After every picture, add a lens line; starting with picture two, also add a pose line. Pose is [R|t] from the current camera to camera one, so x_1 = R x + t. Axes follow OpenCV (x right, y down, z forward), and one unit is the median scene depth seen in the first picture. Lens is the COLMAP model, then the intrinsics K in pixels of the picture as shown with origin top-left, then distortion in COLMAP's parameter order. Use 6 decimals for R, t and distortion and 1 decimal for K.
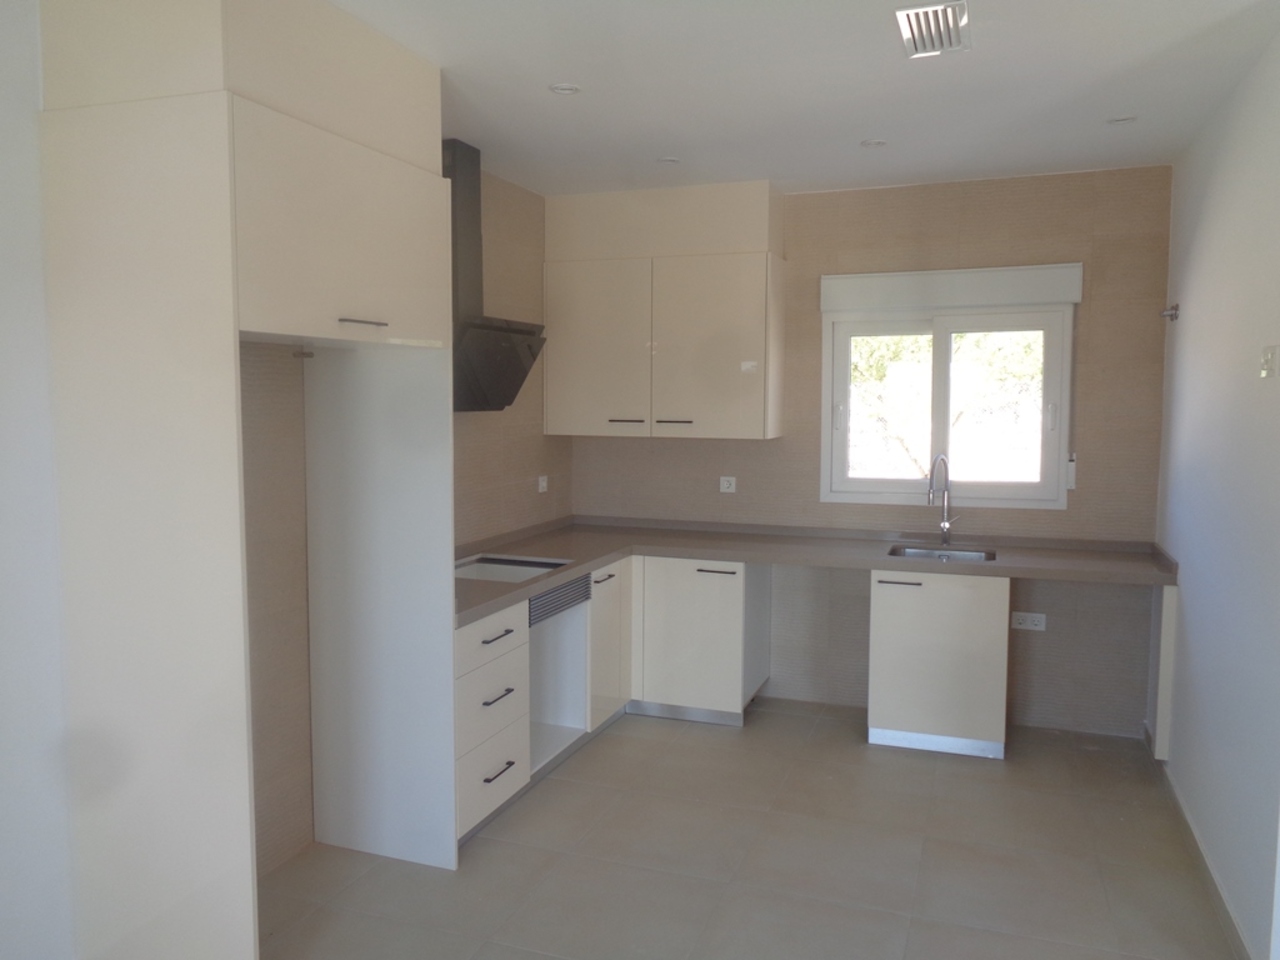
lens RADIAL K [[951.7, 0, 640.0], [0, 951.7, 480.0], [0, 0, 1]] dist [0.023226, 0.000682]
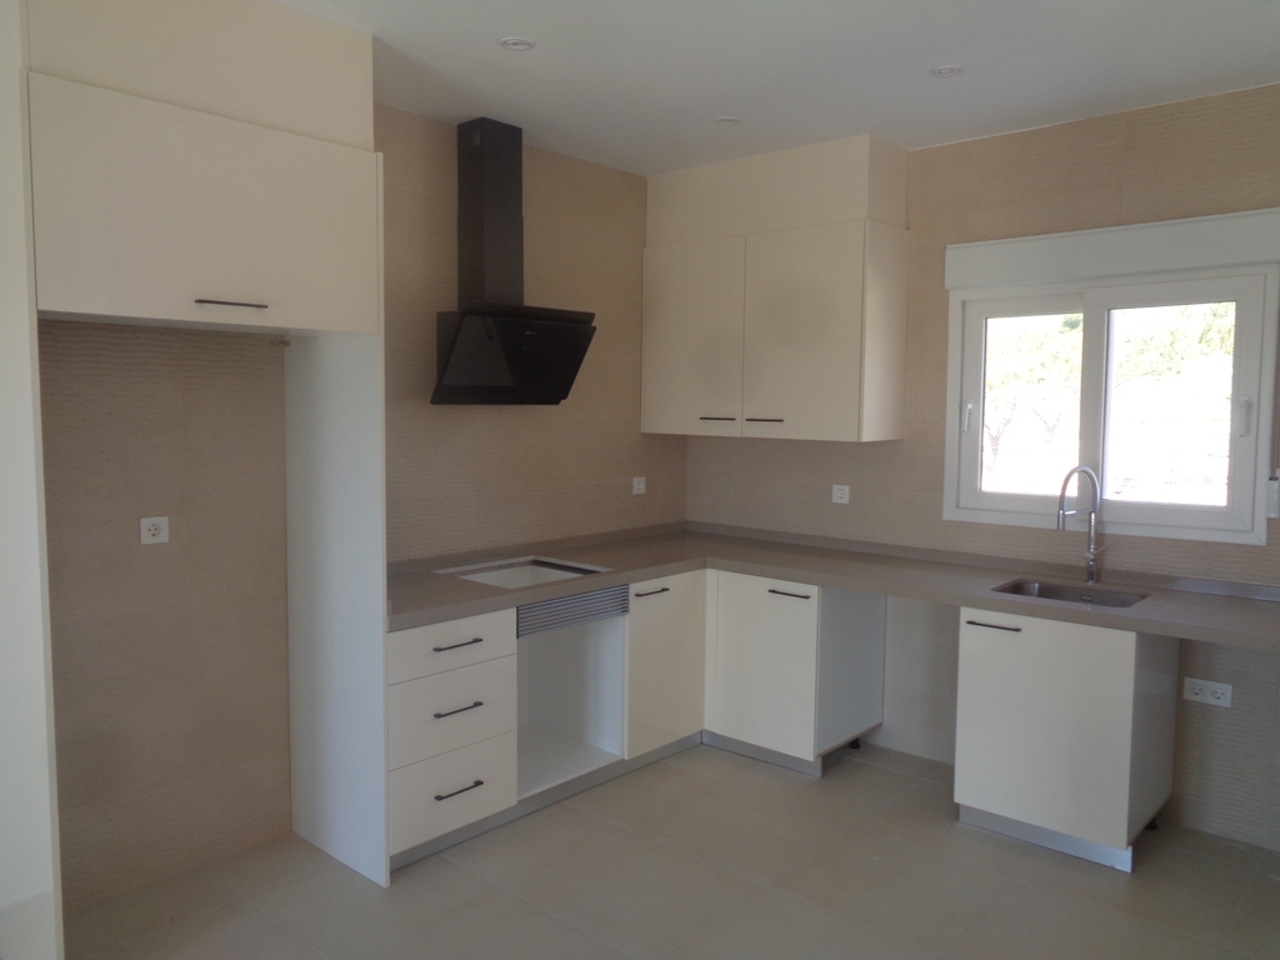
lens RADIAL K [[943.9, 0, 640.0], [0, 943.9, 480.0], [0, 0, 1]] dist [-0.002330, 0.004653]
pose [[0.933674, 0.034552, -0.356452, 0.252353], [-0.036560, 0.999331, 0.001103, -0.002686], [0.356252, 0.012002, 0.934313, 0.152144]]
